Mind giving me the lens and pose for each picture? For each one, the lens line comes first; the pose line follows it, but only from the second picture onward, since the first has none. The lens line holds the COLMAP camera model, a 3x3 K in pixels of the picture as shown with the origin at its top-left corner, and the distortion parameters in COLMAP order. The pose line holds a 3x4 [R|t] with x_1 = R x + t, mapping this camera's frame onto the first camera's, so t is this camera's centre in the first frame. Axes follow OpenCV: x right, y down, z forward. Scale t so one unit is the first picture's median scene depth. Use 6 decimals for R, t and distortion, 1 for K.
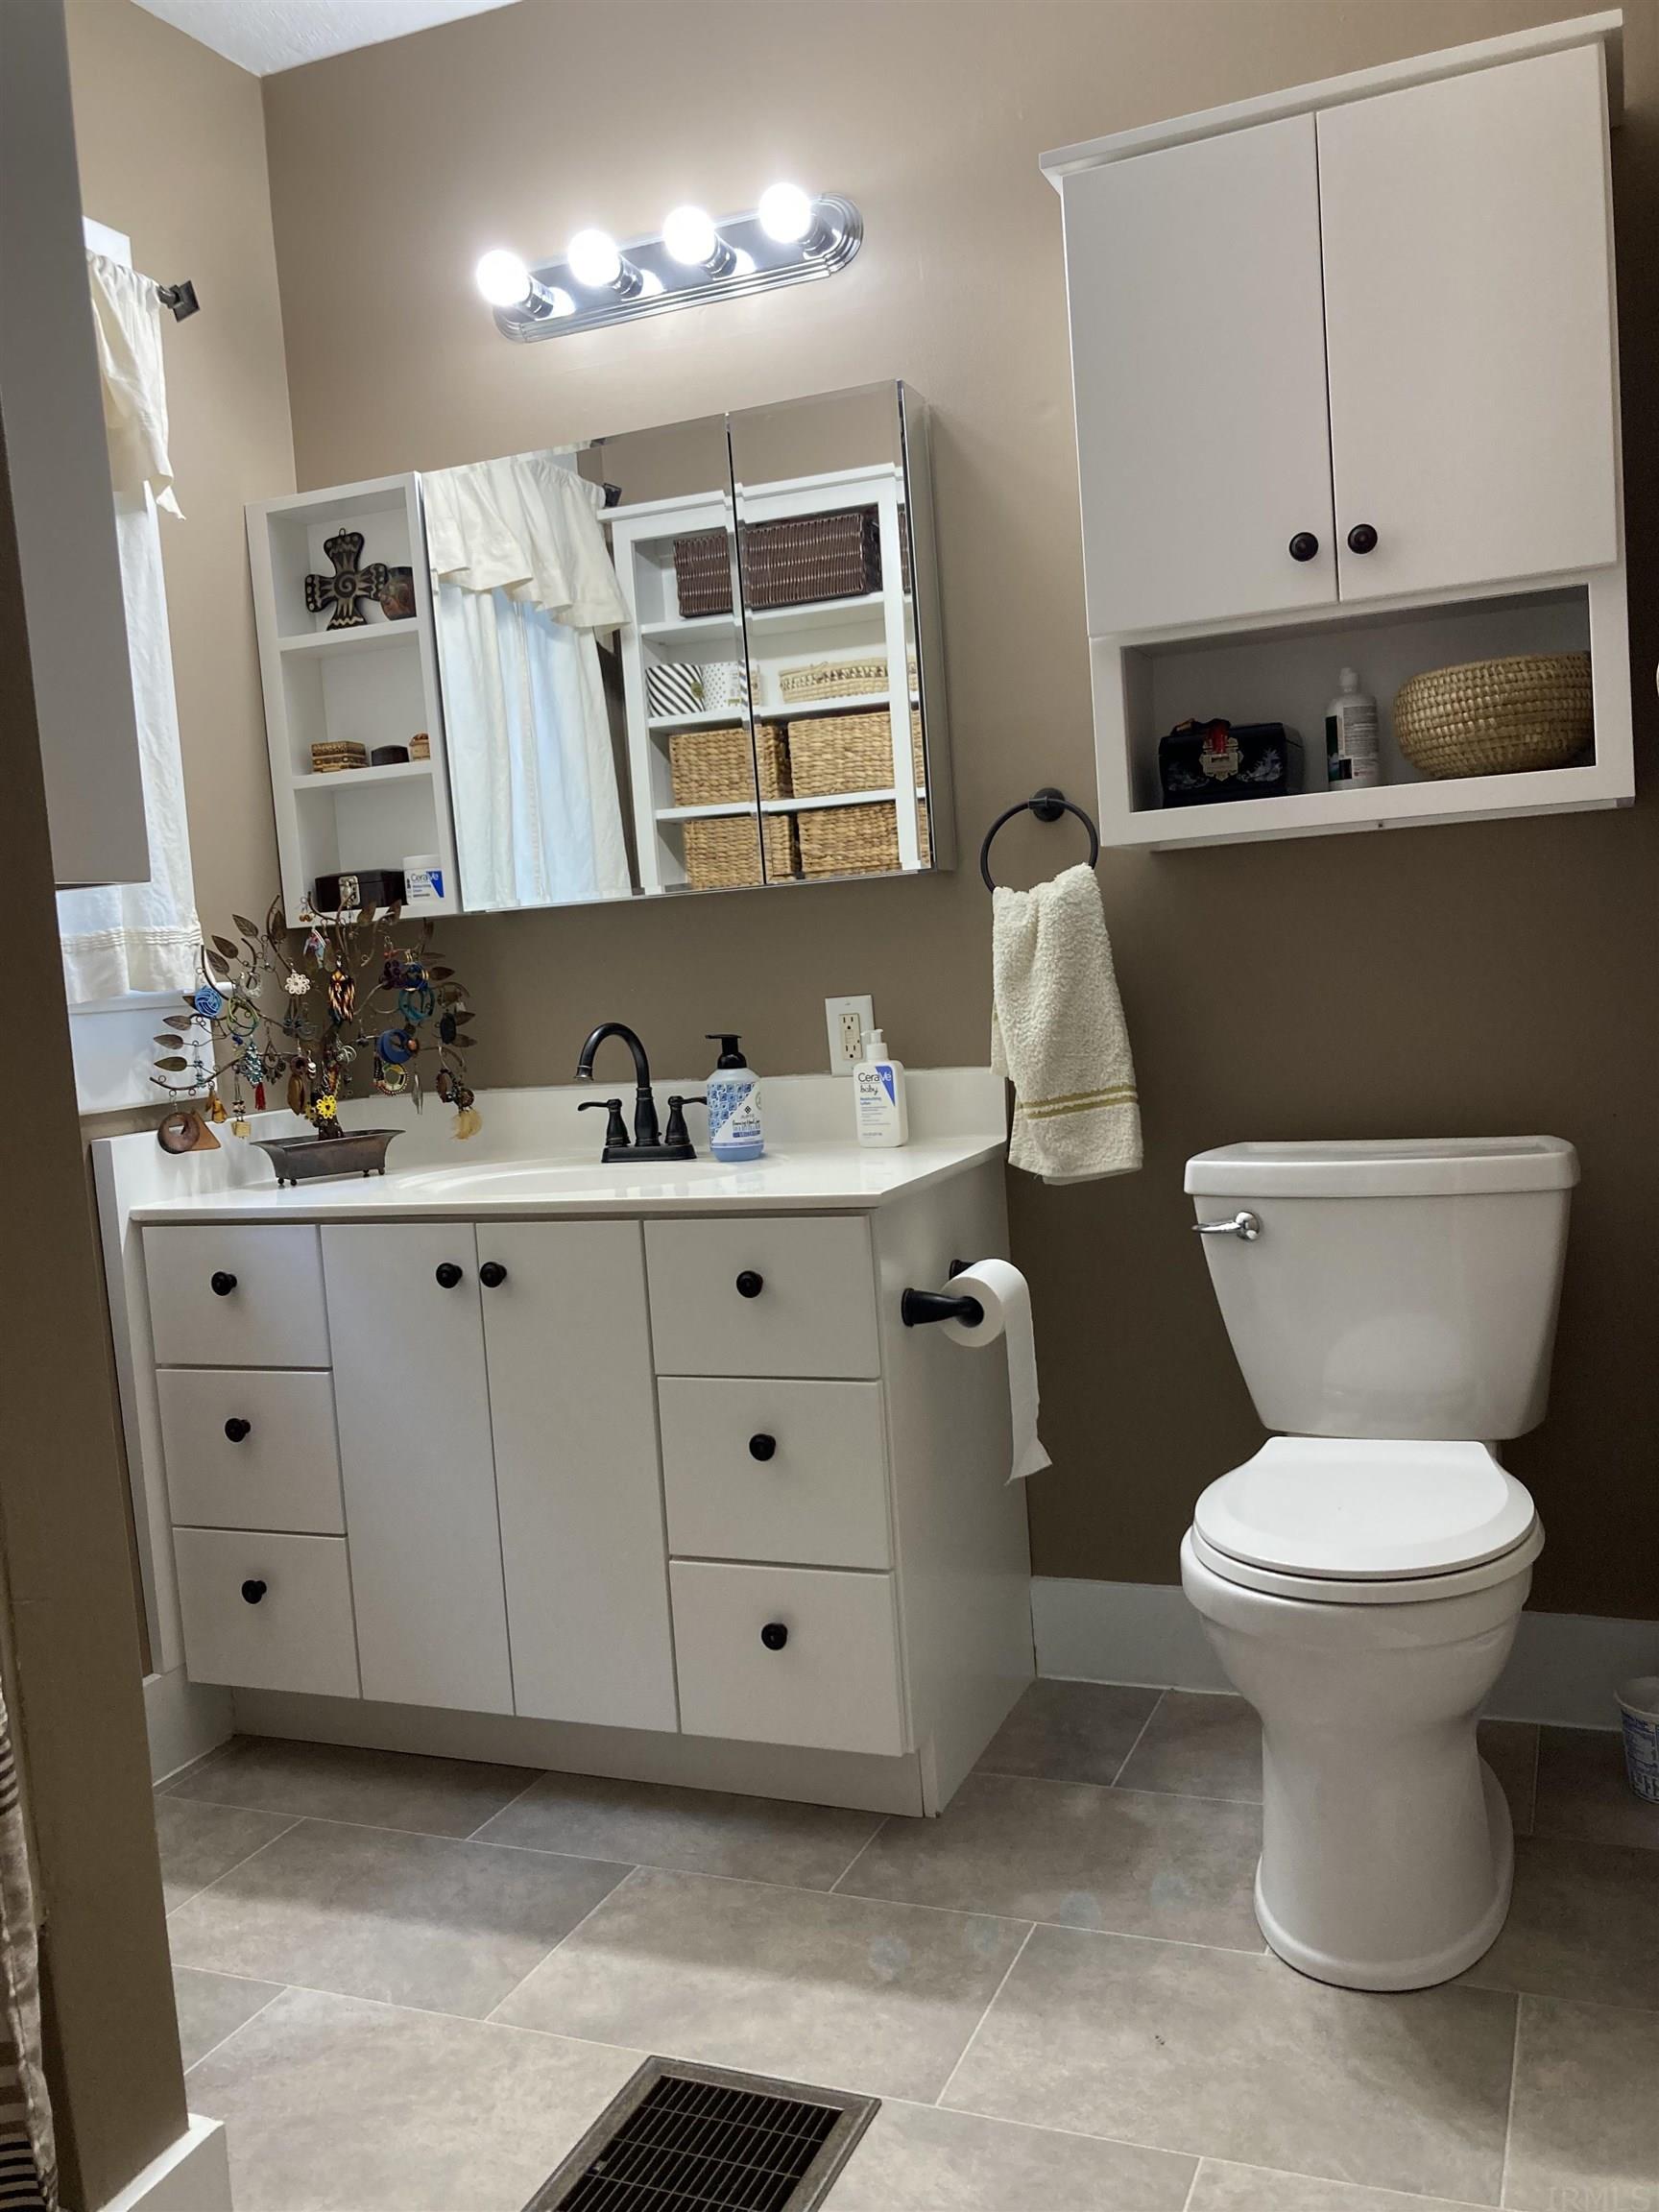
lens RADIAL K [[1795.4, 0, 829.5], [0, 1795.4, 1106.0], [0, 0, 1]] dist [0.142913, -0.375051]
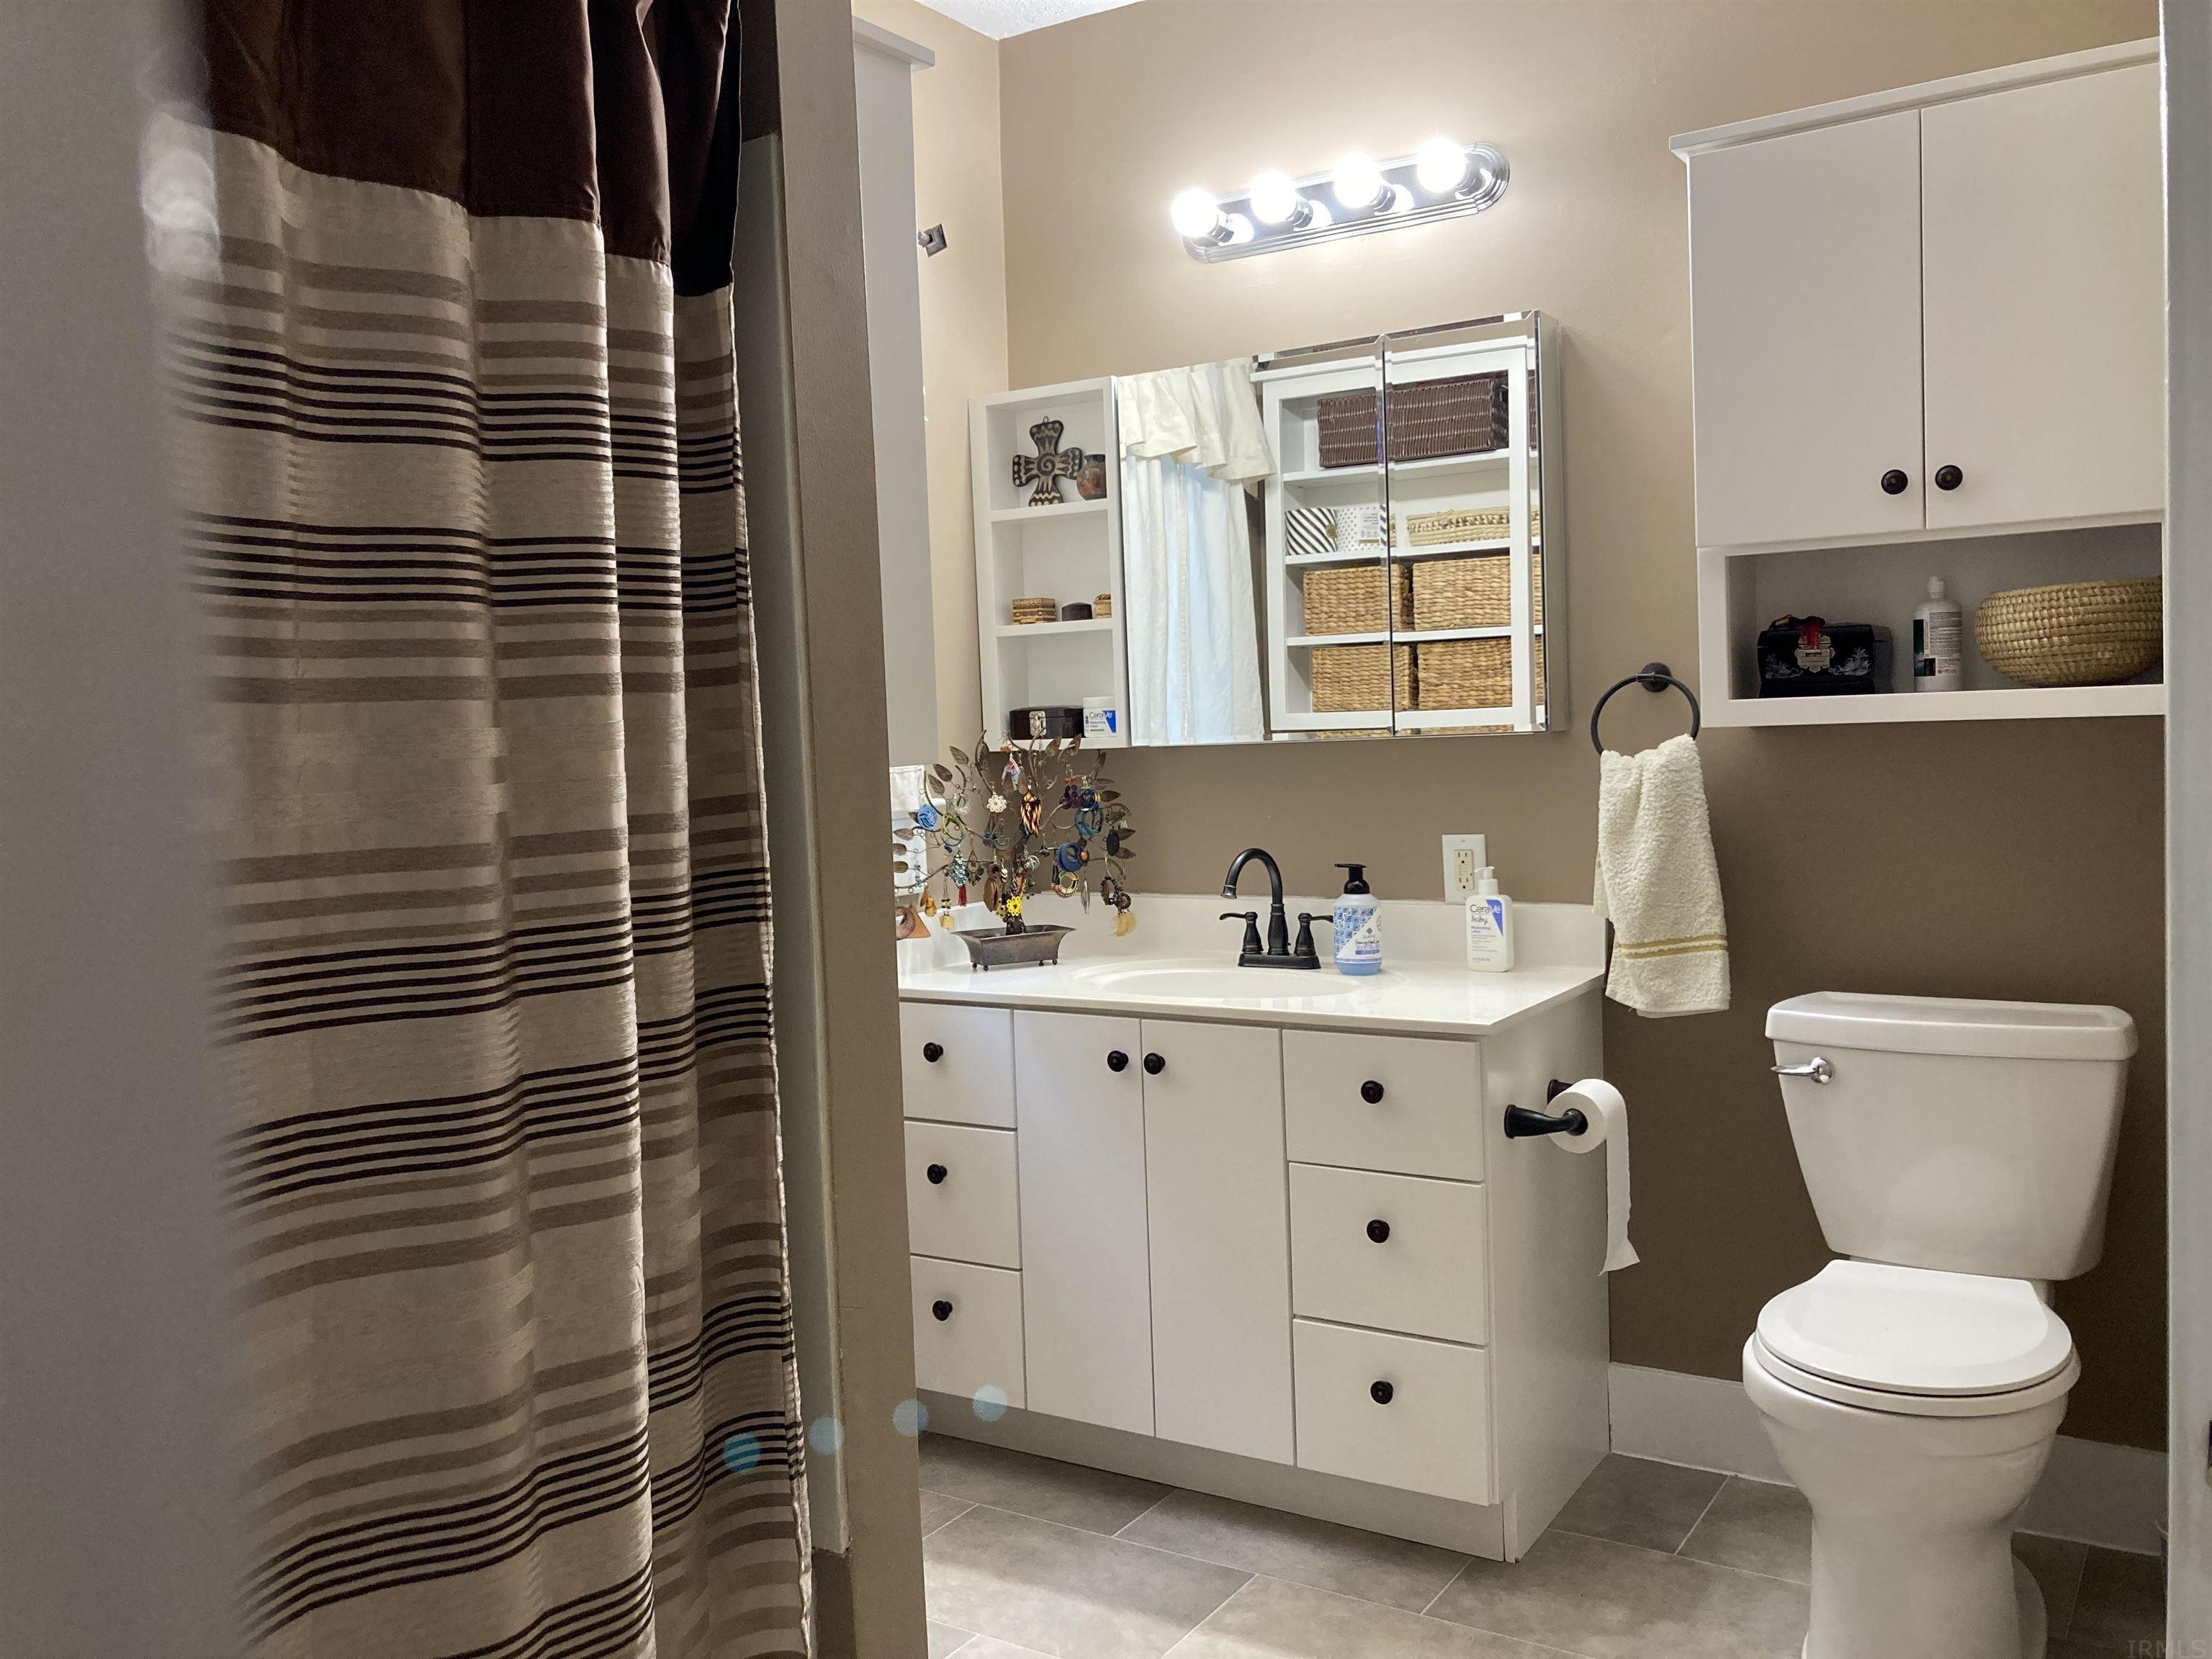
lens RADIAL K [[1835.5, 0, 1074.3], [0, 1835.5, 794.3], [0, 0, 1]] dist [0.126505, -0.299683]
pose [[0.982059, 0.045395, -0.183027, -0.019359], [-0.051090, 0.998342, -0.026518, -0.043962], [0.181520, 0.035393, 0.982750, -0.193921]]
